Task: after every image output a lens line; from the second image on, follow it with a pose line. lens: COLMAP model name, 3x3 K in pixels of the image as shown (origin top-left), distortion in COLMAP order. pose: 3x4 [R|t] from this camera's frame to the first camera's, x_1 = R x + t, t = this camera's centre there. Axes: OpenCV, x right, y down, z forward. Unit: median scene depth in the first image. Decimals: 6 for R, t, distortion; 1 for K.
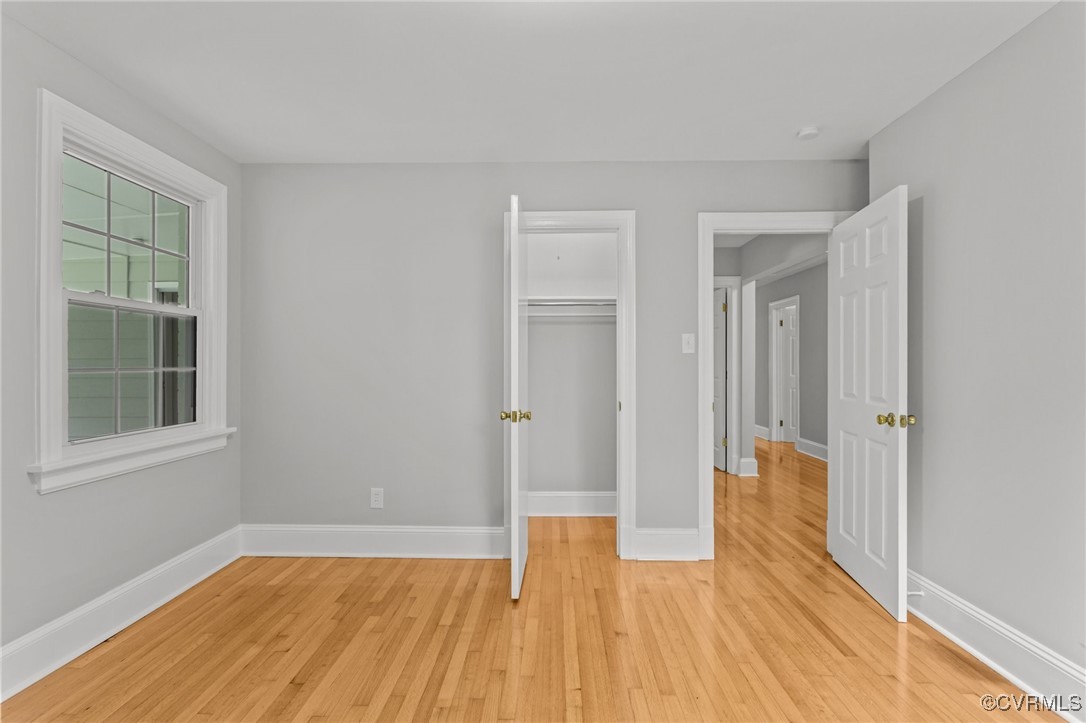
lens RADIAL K [[506.0, 0, 537.2], [0, 506.0, 363.0], [0, 0, 1]] dist [0.002555, 0.001900]
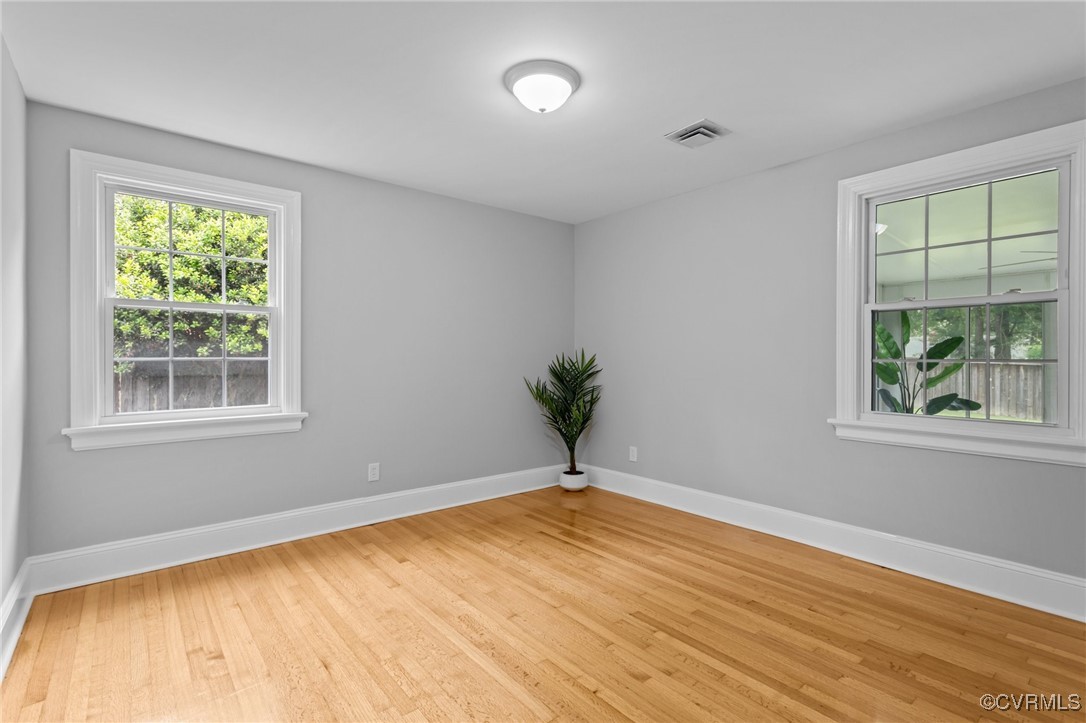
lens RADIAL K [[506.0, 0, 548.0], [0, 506.0, 353.7], [0, 0, 1]] dist [0.002555, 0.001900]
pose [[-0.735989, -0.004757, -0.676977, 0.672865], [-0.001519, 0.999984, -0.005375, 0.006176], [0.676992, -0.002928, -0.735984, 1.383214]]
